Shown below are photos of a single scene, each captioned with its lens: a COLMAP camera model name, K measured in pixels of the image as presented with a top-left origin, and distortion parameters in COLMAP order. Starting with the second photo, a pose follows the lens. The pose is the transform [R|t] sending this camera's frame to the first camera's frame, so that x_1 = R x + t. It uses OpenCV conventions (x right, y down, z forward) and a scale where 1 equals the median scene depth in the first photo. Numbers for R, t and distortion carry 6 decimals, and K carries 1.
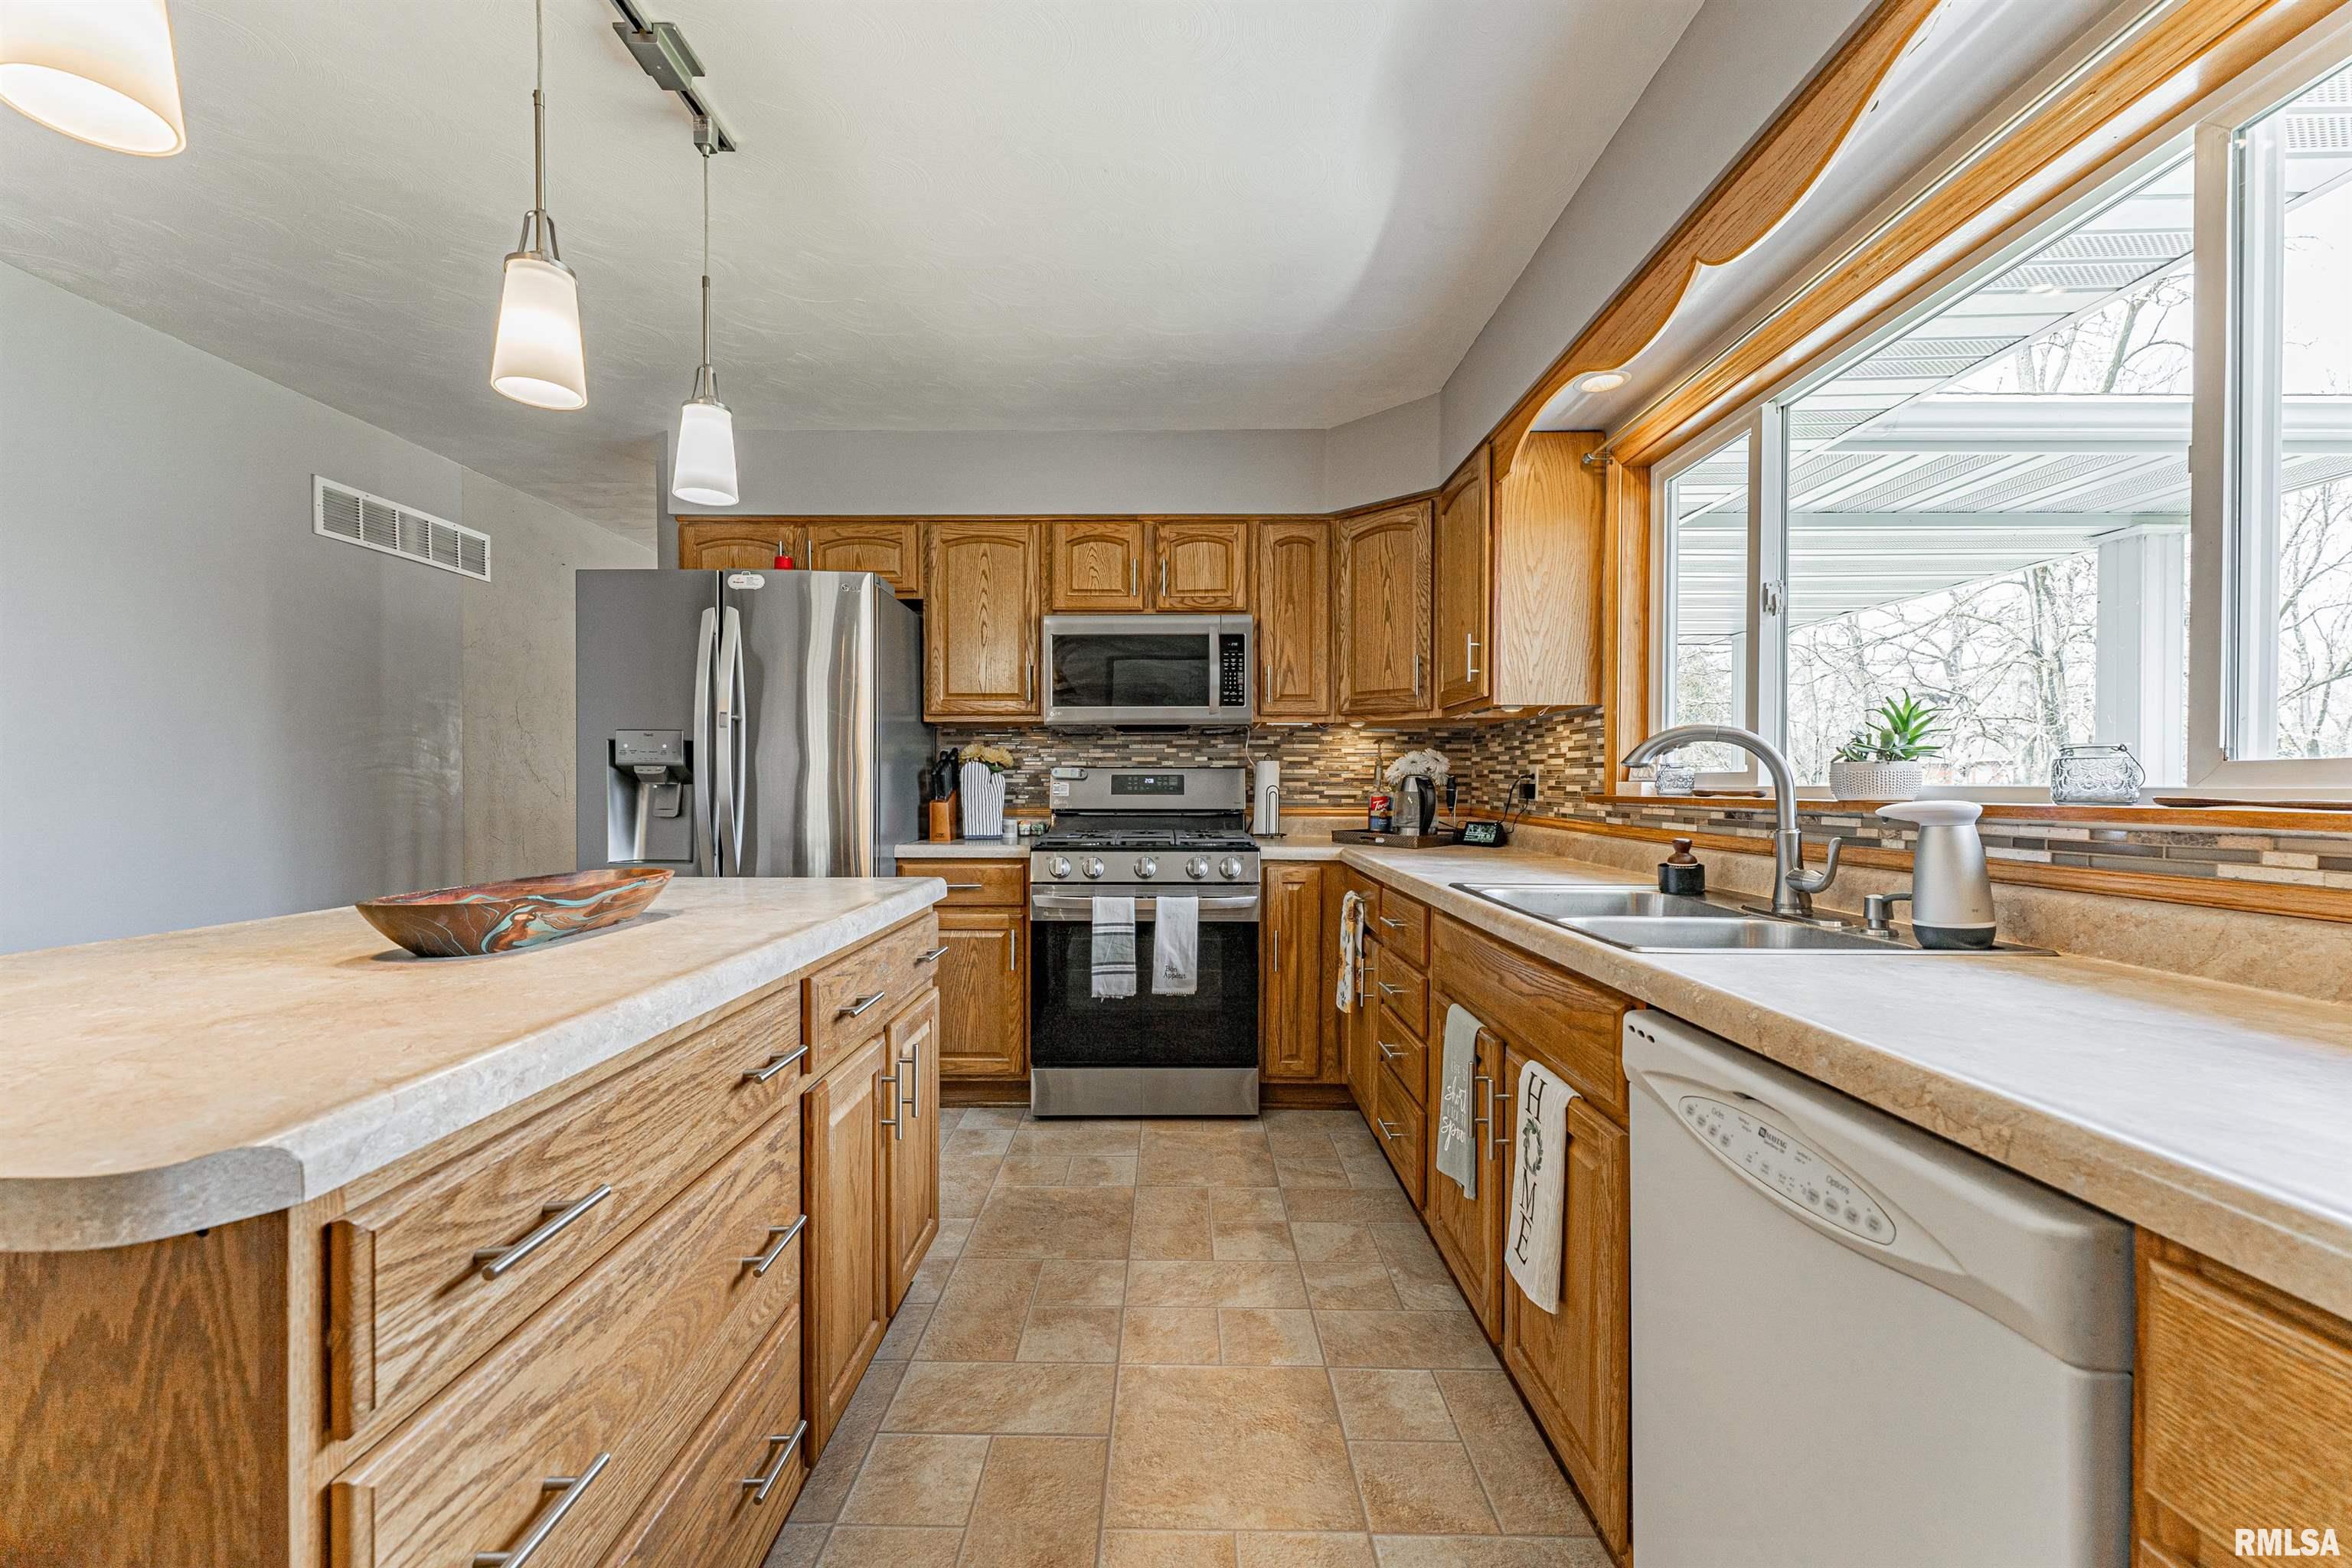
lens RADIAL K [[941.7, 0, 1161.9], [0, 941.7, 791.2], [0, 0, 1]] dist [0.000118, 0.000072]
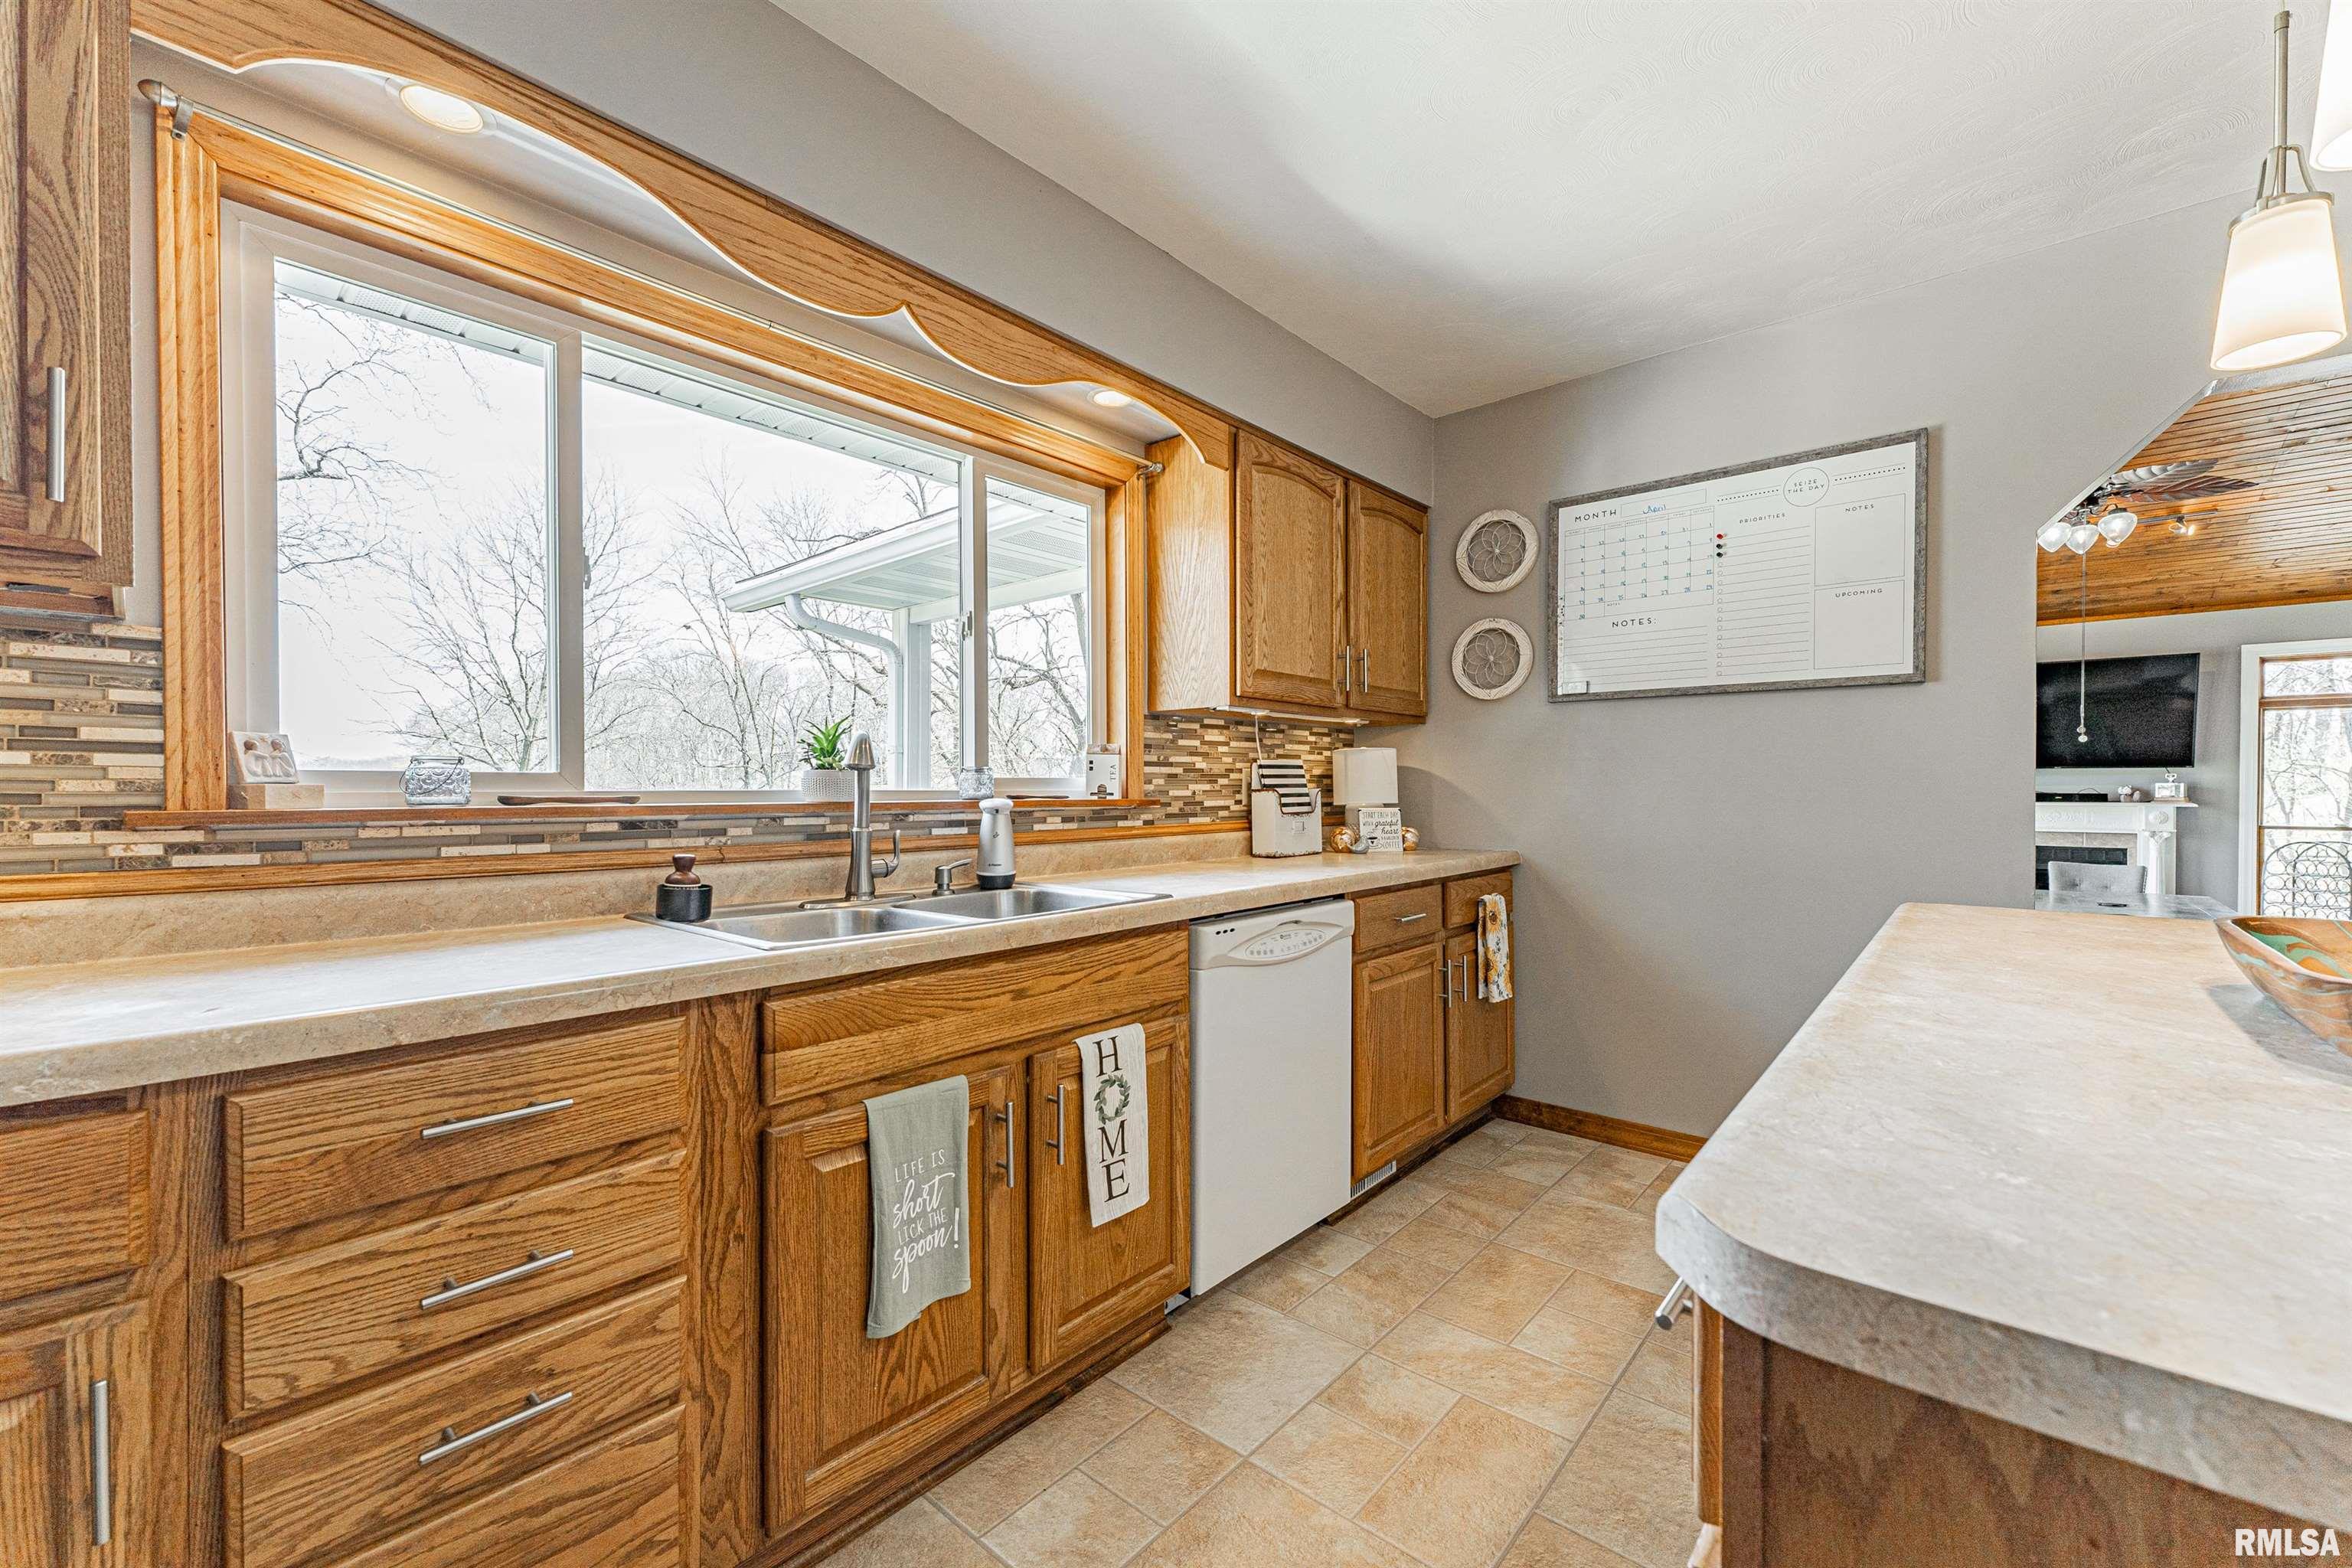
lens RADIAL K [[943.8, 0, 1176.0], [0, 943.8, 798.0], [0, 0, 1]] dist [-0.001399, -0.000503]
pose [[-0.759437, -0.005632, 0.650556, -0.242147], [0.005401, 0.999873, 0.014962, -0.006943], [-0.650558, 0.014877, -0.759311, 1.040037]]
